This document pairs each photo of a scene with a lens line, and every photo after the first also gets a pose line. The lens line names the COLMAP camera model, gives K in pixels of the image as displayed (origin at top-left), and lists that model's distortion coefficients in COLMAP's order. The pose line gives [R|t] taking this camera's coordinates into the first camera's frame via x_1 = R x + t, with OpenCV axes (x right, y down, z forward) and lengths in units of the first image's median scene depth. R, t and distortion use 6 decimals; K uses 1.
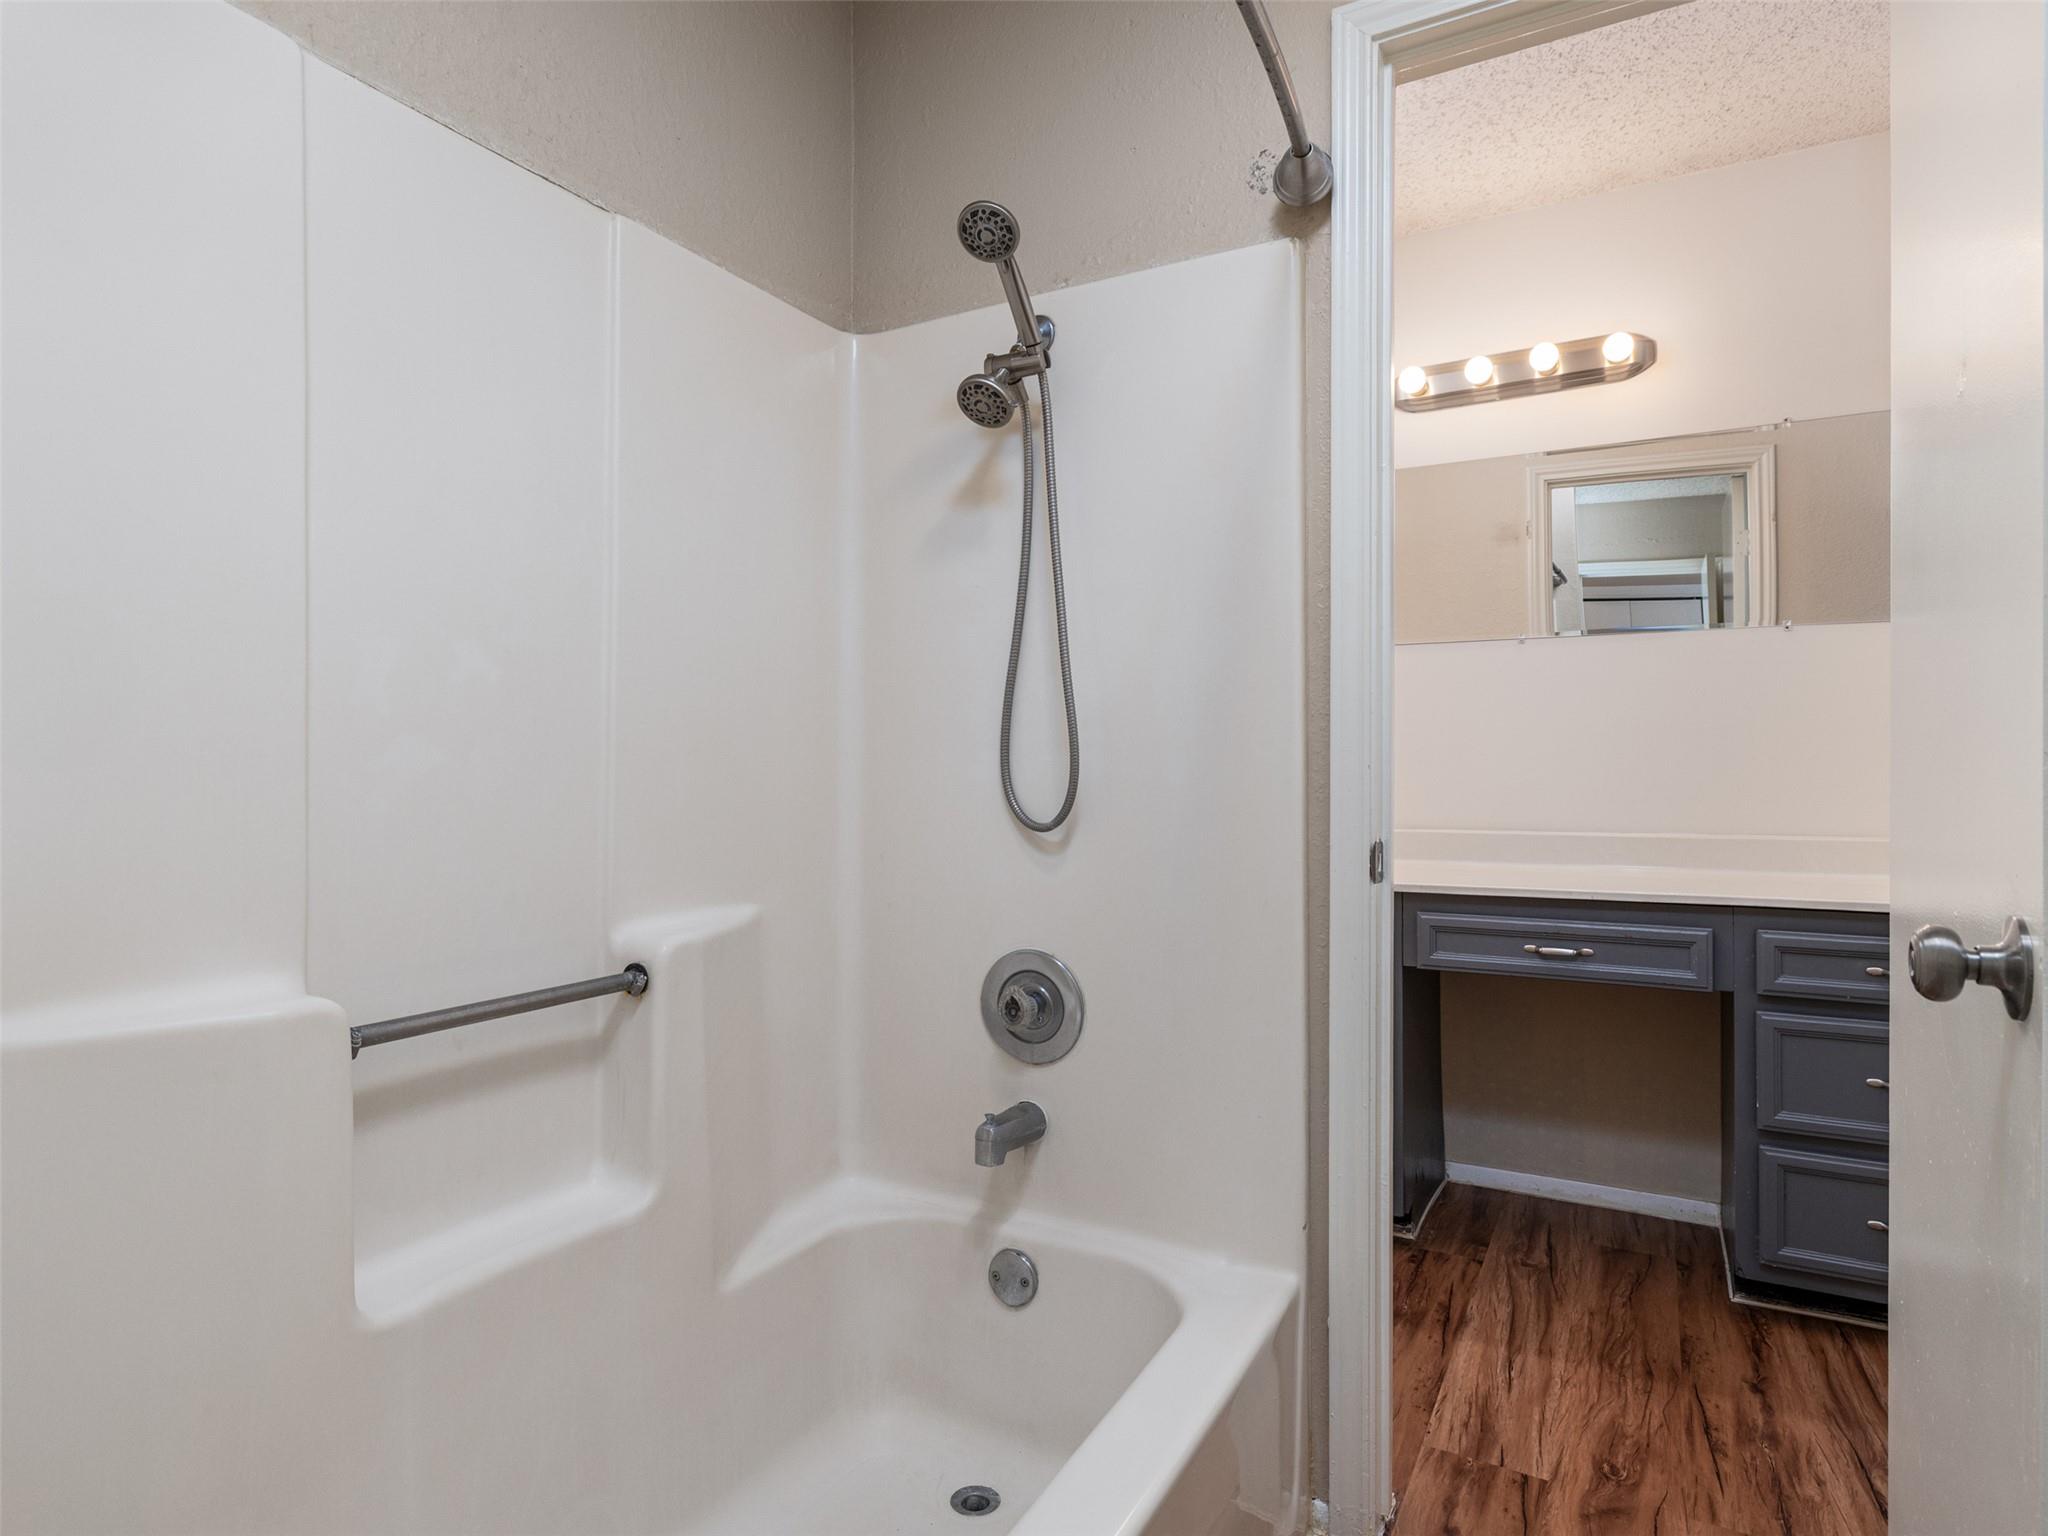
lens RADIAL K [[1189.9, 0, 1020.6], [0, 1189.9, 766.4], [0, 0, 1]] dist [-0.003543, 0.003058]
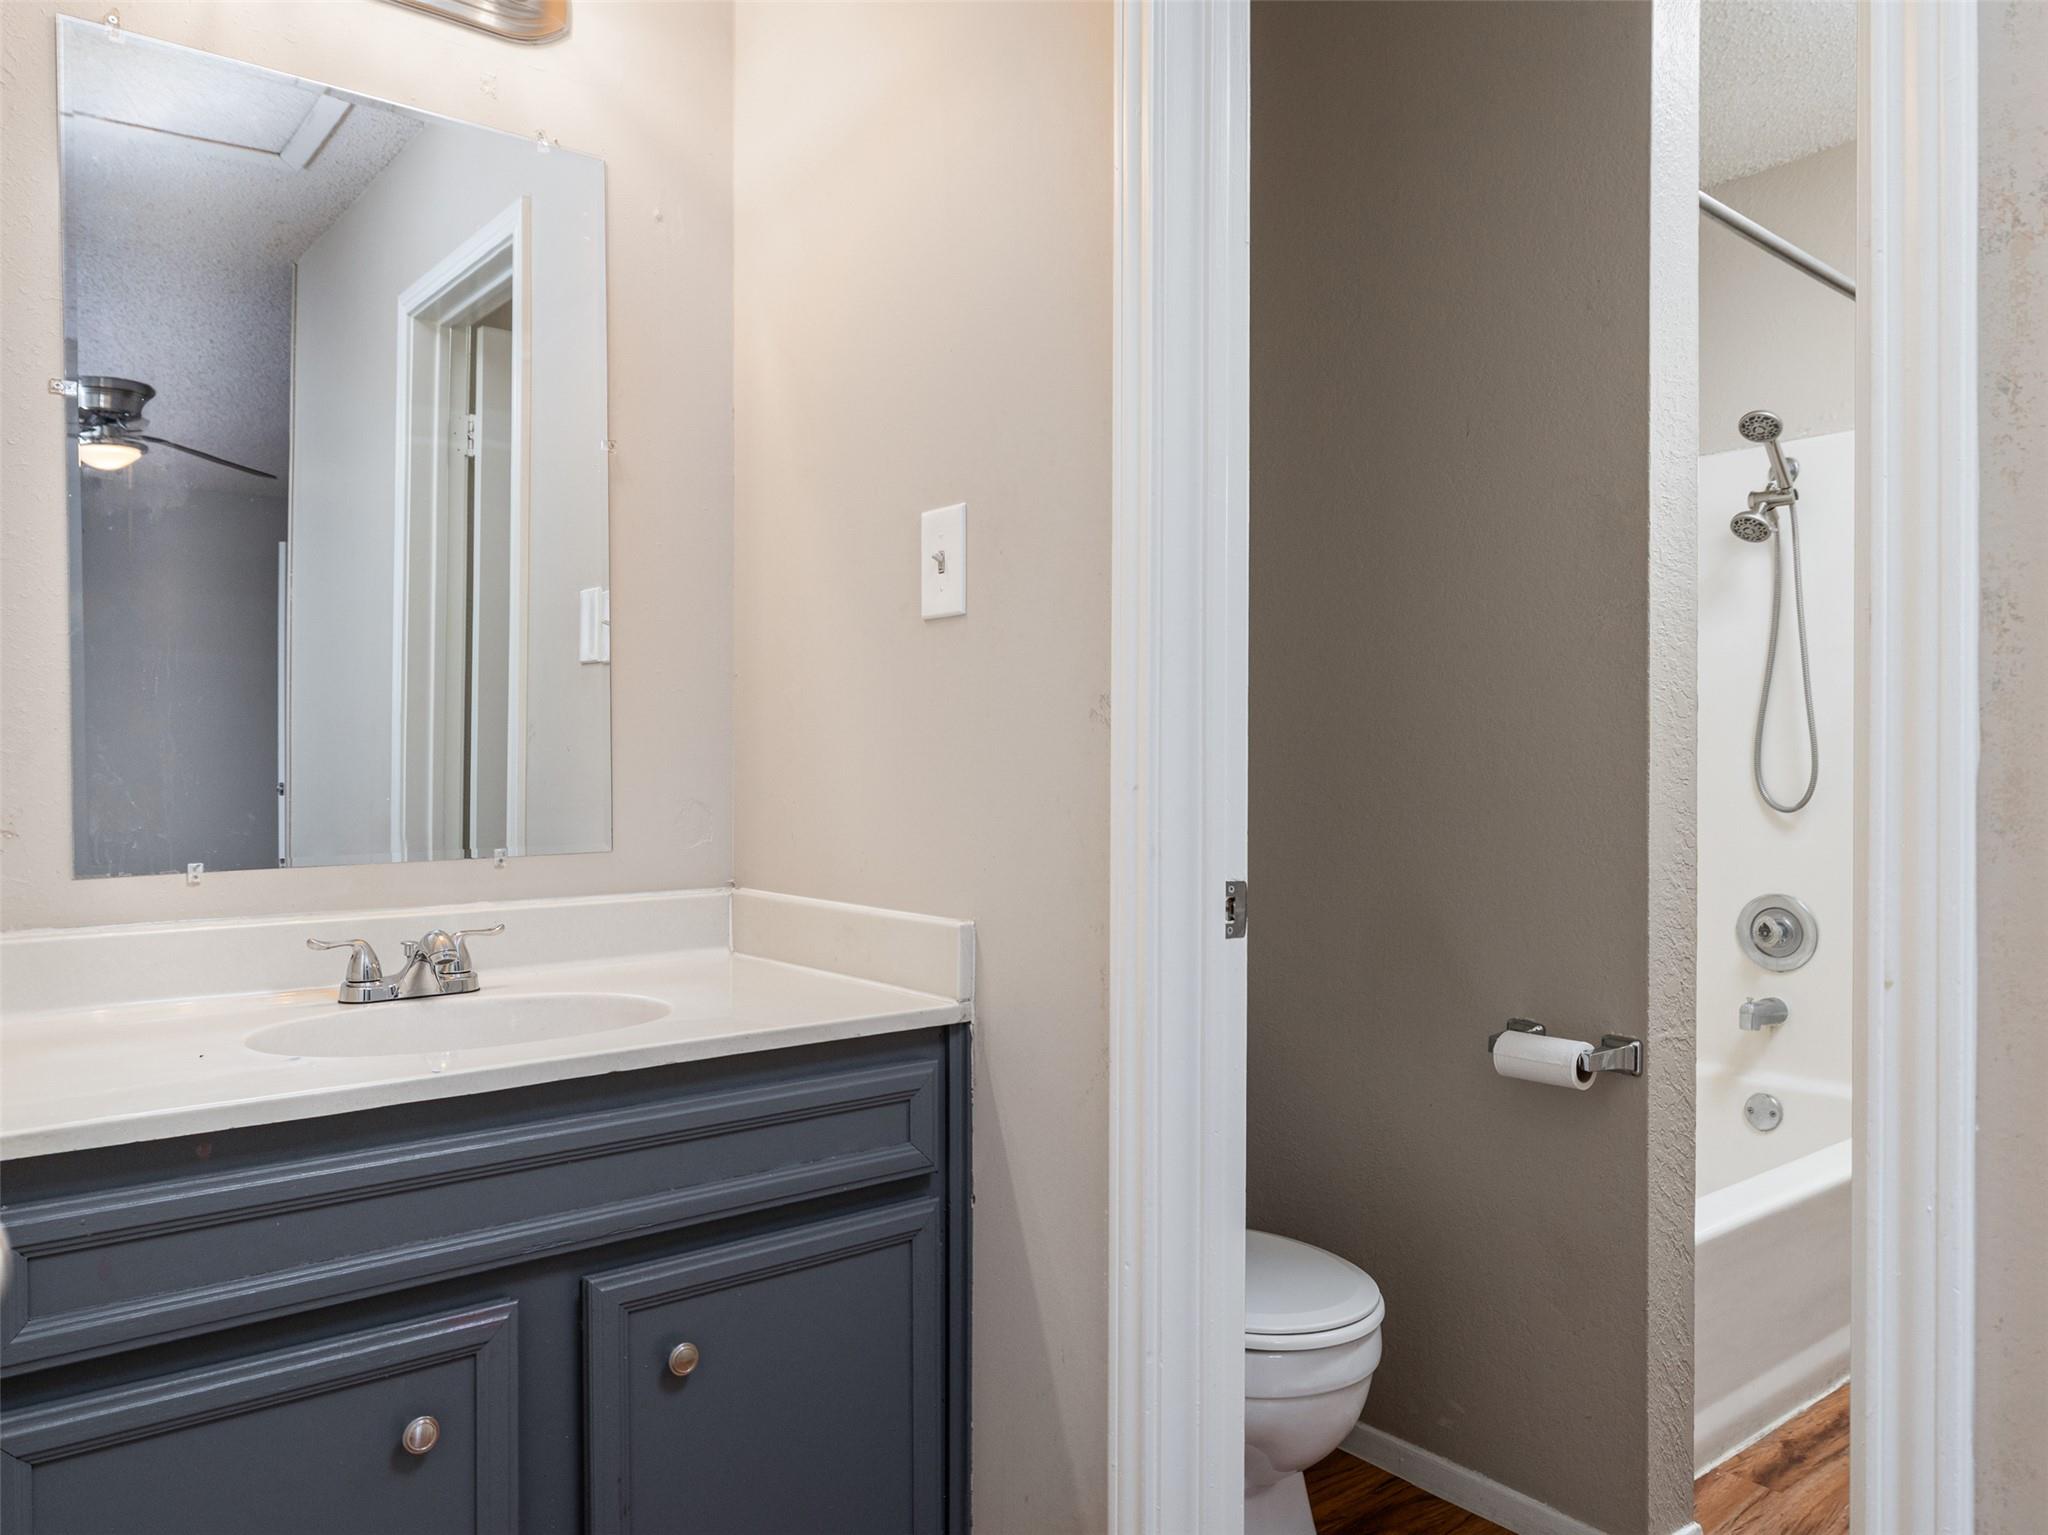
lens RADIAL K [[1446.4, 0, 1027.0], [0, 1446.4, 770.9], [0, 0, 1]] dist [0.001523, 0.000235]
pose [[0.925718, 0.007708, -0.378135, -0.179670], [-0.003914, 0.999934, 0.010801, -0.012915], [0.378193, -0.008519, 0.925688, -1.031464]]
